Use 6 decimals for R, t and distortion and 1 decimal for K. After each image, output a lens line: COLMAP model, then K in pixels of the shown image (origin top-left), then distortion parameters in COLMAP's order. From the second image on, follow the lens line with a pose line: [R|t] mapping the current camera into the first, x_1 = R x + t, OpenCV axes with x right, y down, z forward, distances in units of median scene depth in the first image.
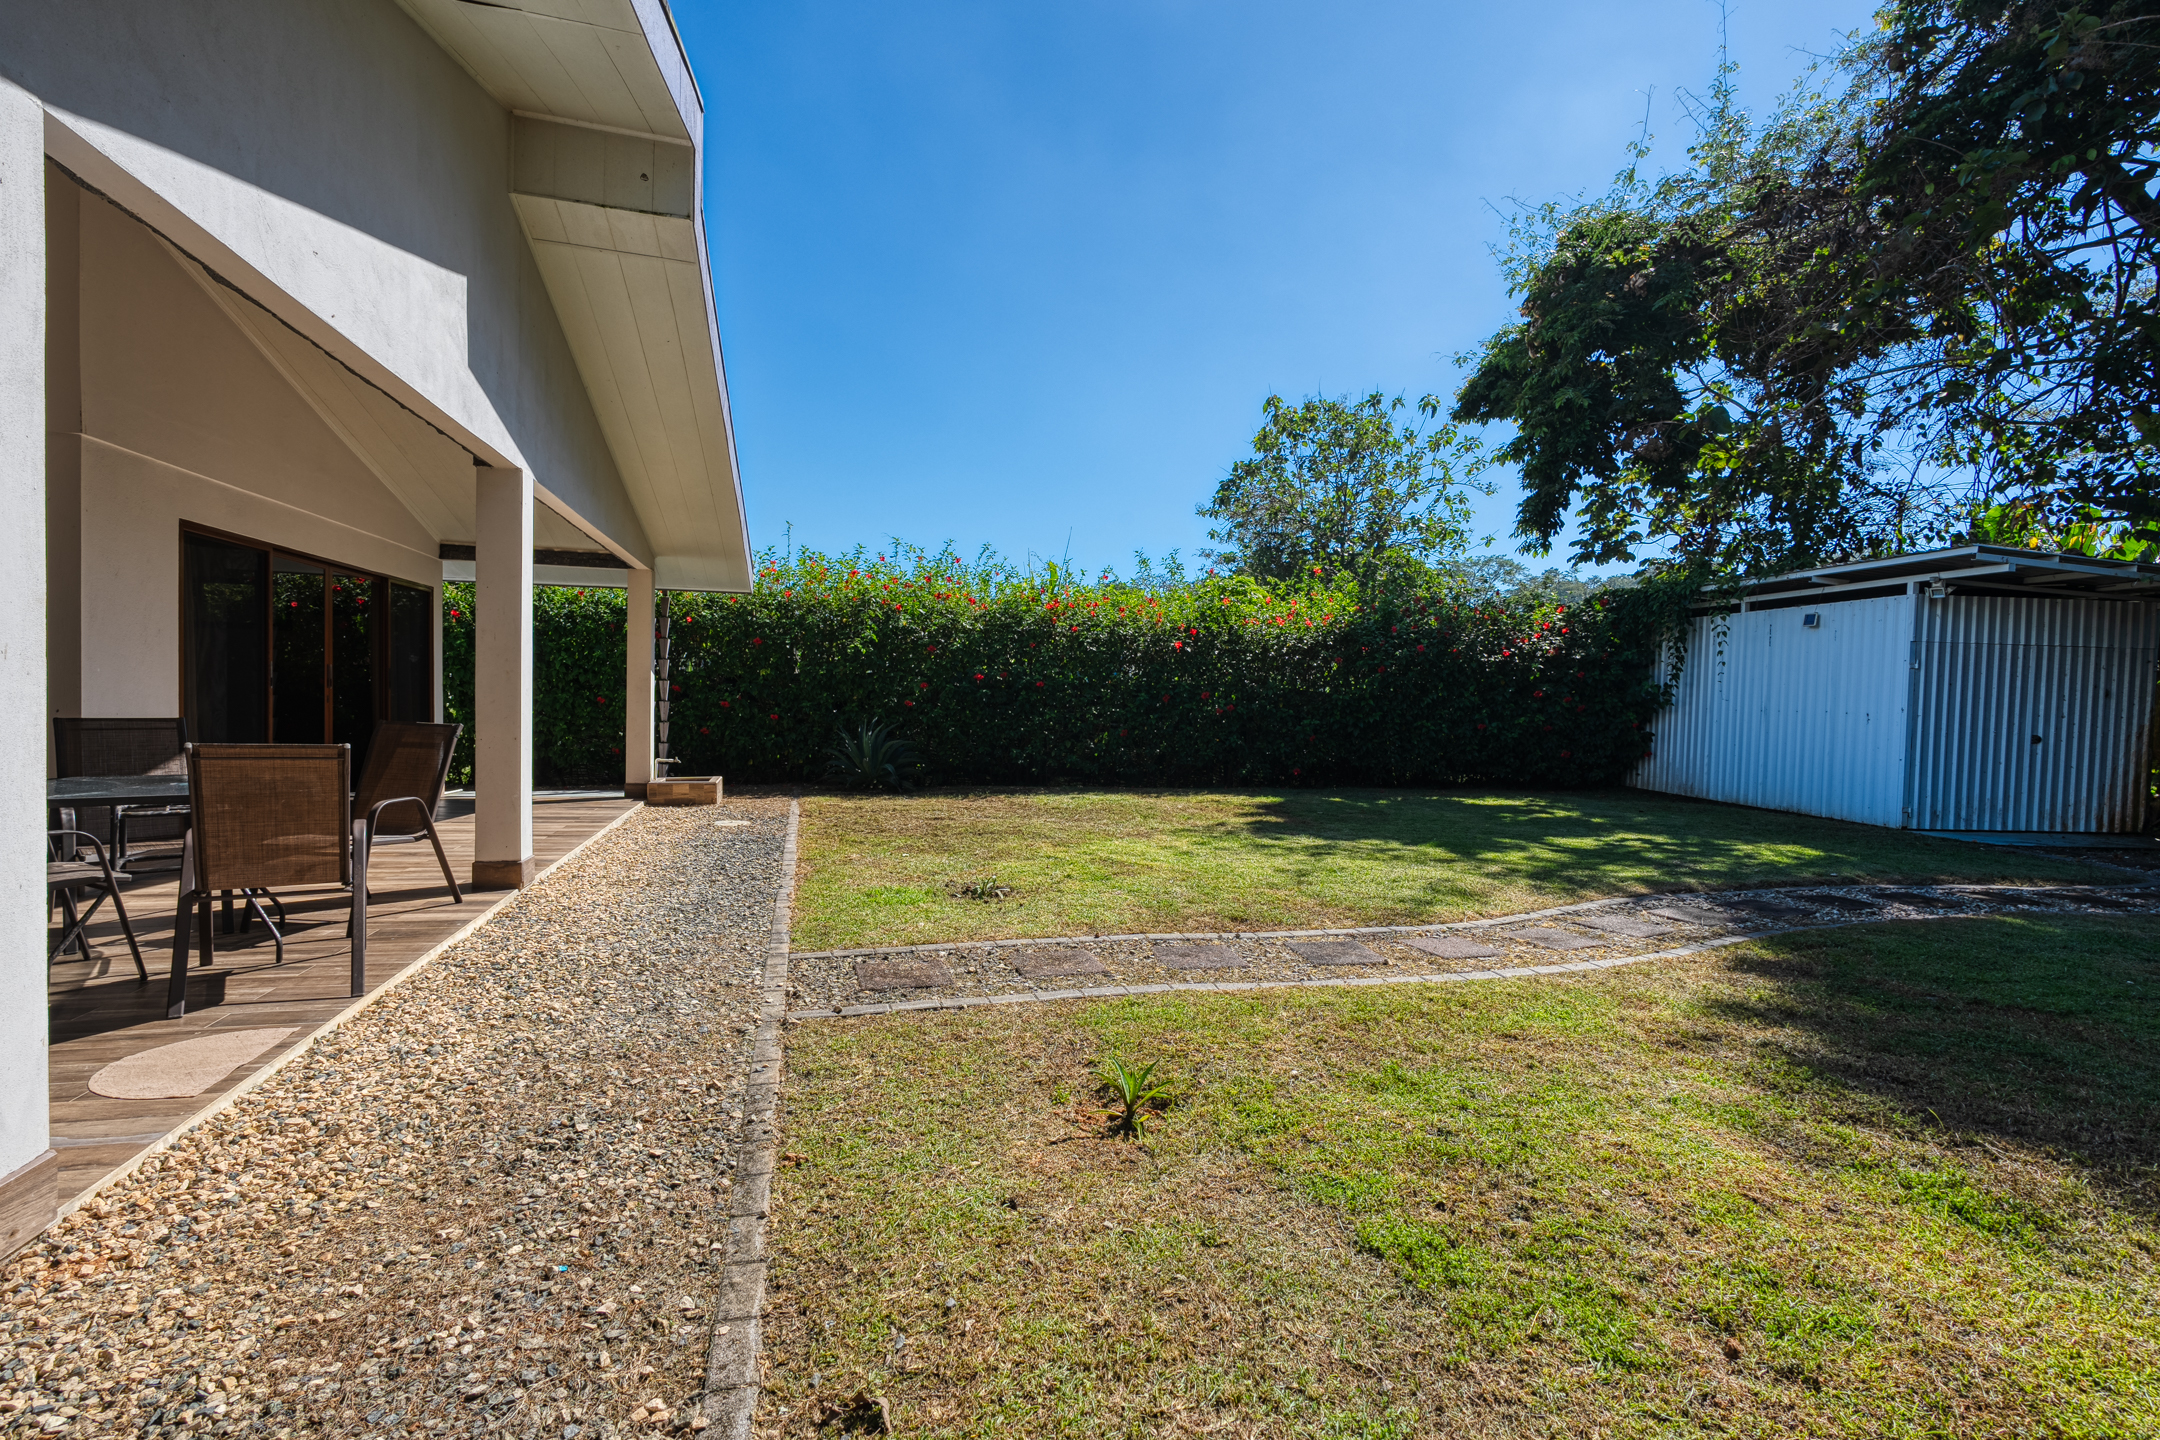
lens RADIAL K [[986.8, 0, 1129.2], [0, 986.8, 728.1], [0, 0, 1]] dist [-0.006623, 0.000305]
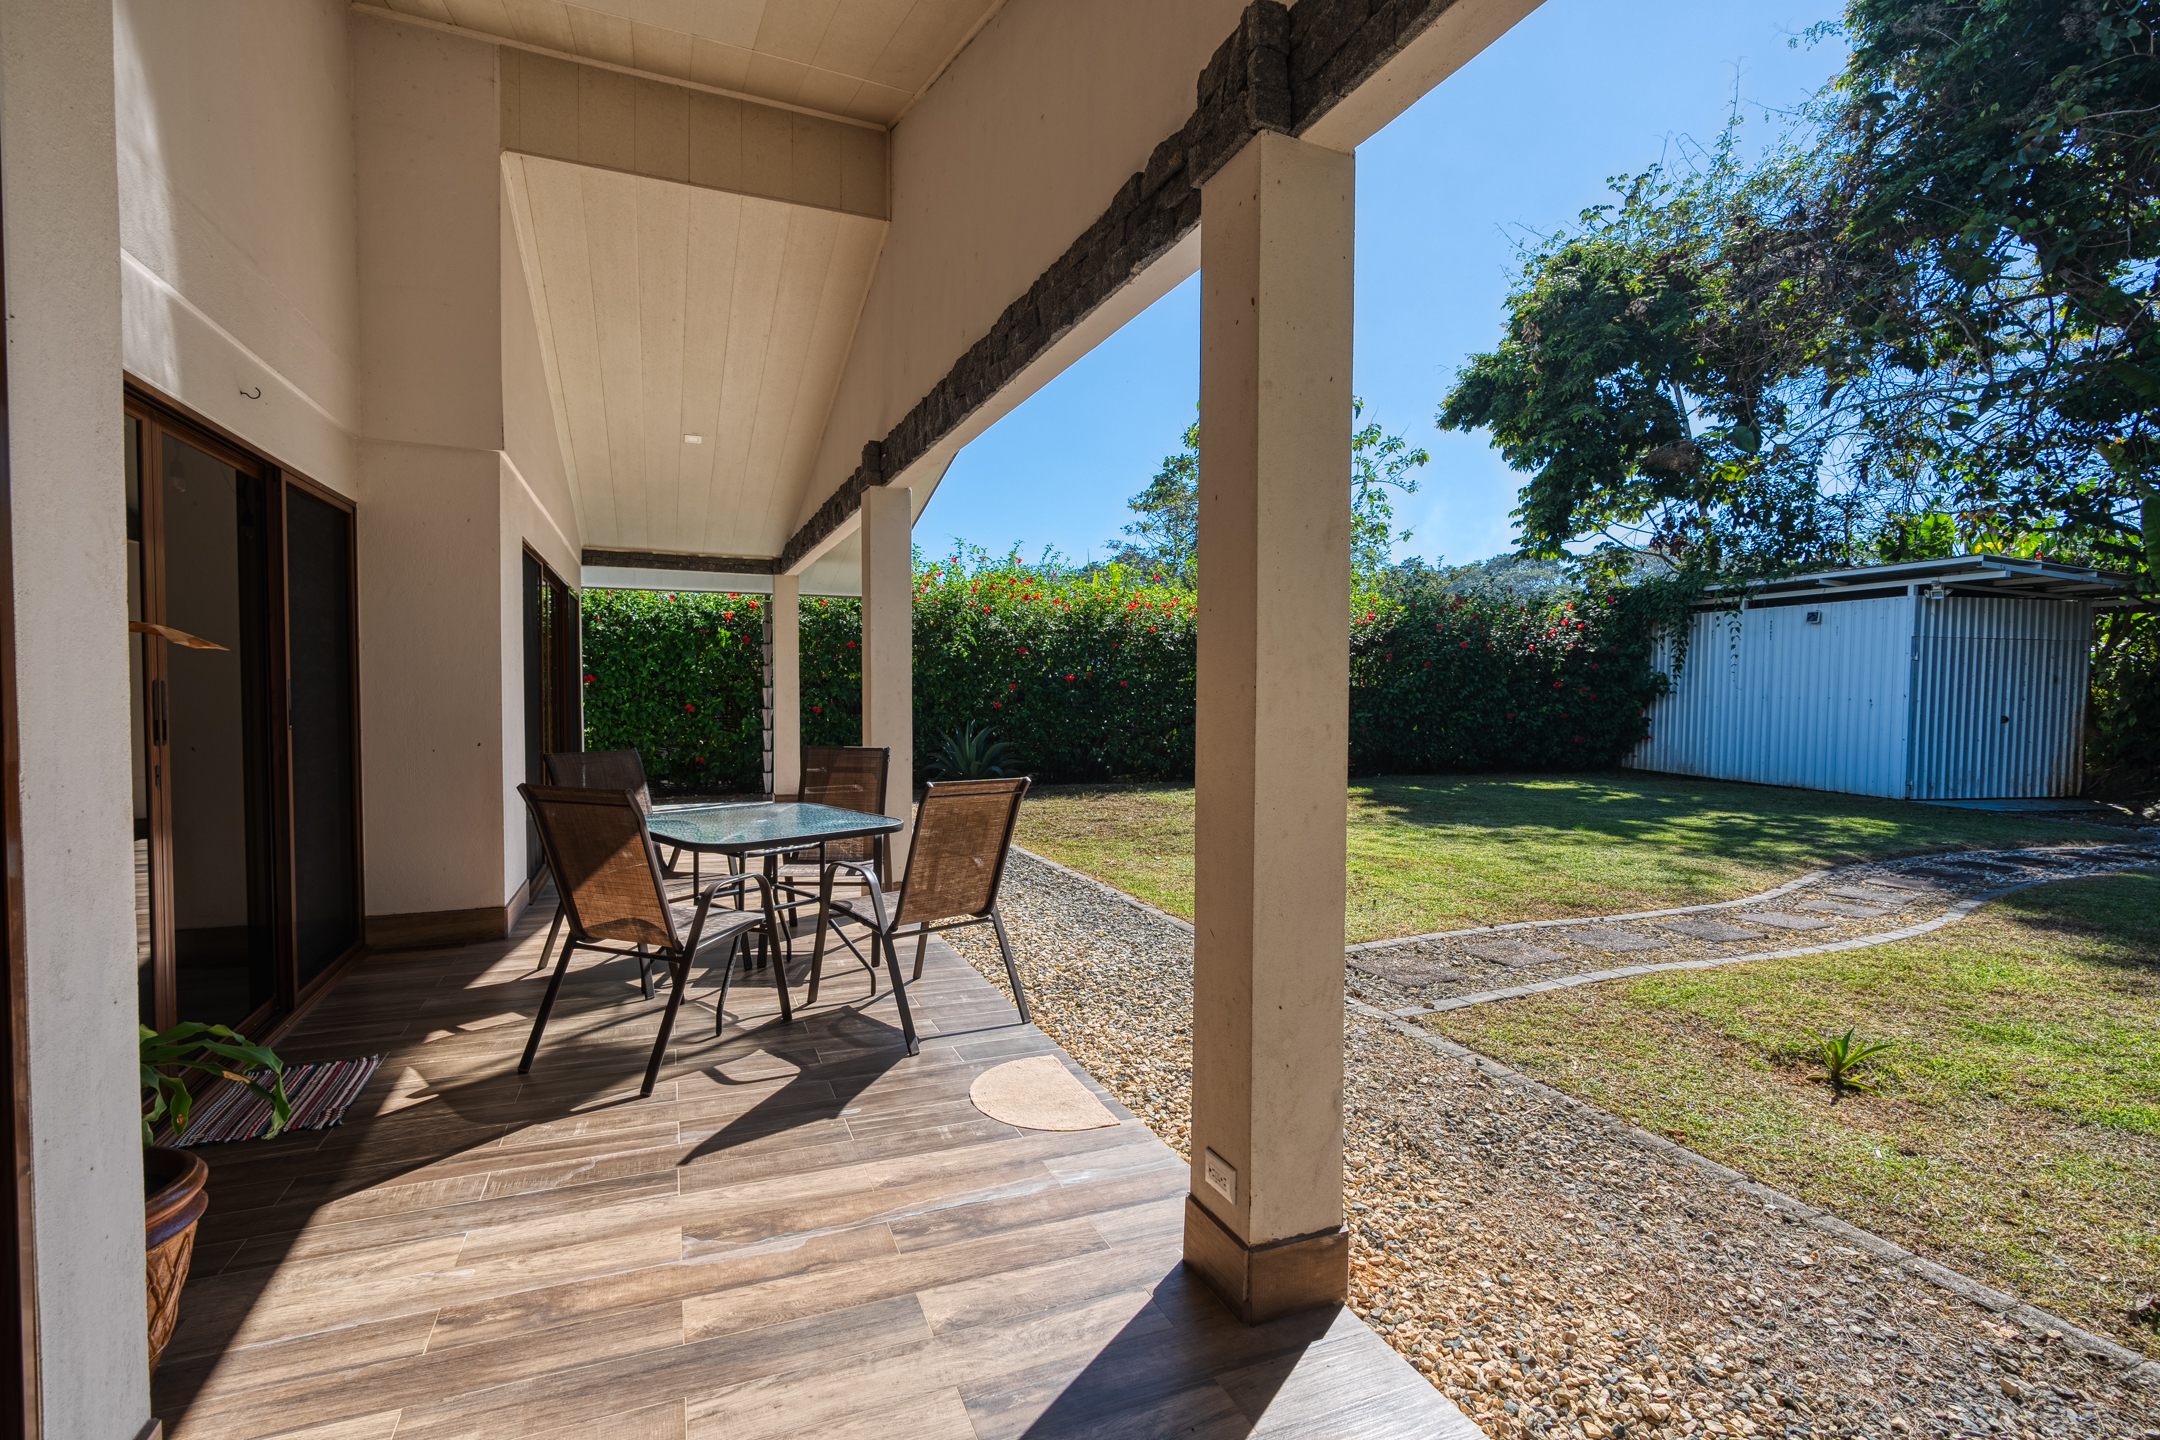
lens RADIAL K [[986.6, 0, 1104.8], [0, 986.6, 721.2], [0, 0, 1]] dist [-0.005303, 0.000542]
pose [[0.990341, -0.020791, 0.137084, -0.262972], [0.019906, 0.999771, 0.007821, -0.014867], [-0.137215, -0.005017, 0.990529, -0.009546]]
